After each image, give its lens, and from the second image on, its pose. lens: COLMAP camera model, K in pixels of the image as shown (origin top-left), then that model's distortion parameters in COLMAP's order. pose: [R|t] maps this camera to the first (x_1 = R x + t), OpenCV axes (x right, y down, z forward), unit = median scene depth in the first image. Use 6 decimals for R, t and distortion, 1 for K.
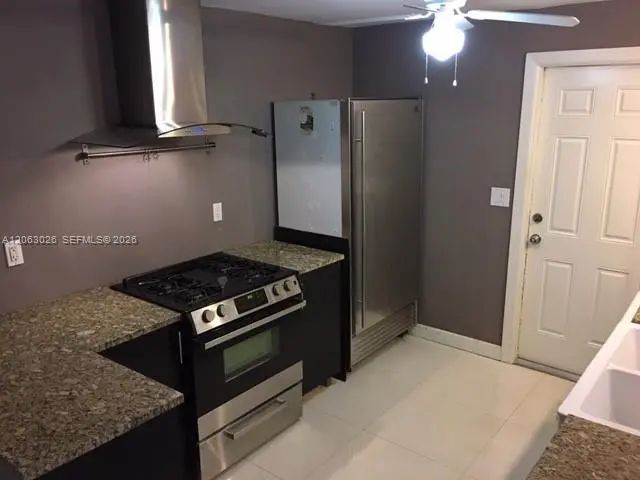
lens RADIAL K [[540.2, 0, 320.0], [0, 540.2, 240.0], [0, 0, 1]] dist [0.093845, -0.130789]
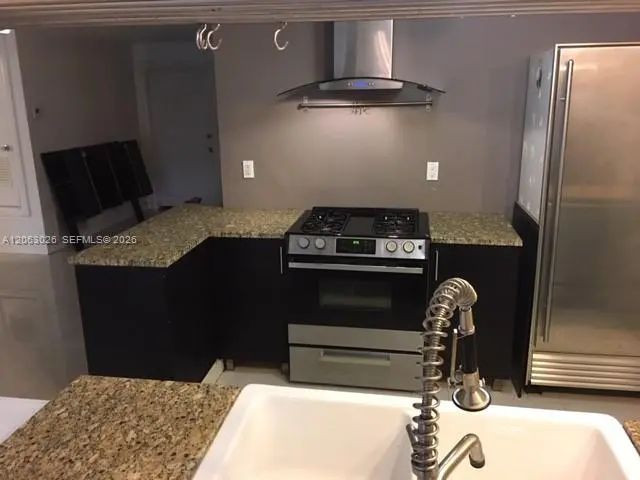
lens RADIAL K [[537.8, 0, 318.7], [0, 537.8, 238.9], [0, 0, 1]] dist [0.095022, -0.133438]
pose [[0.493660, 0.231963, -0.838148, 0.649369], [-0.202485, 0.967942, 0.148623, -0.040234], [0.845754, 0.096343, 0.524803, 0.335723]]
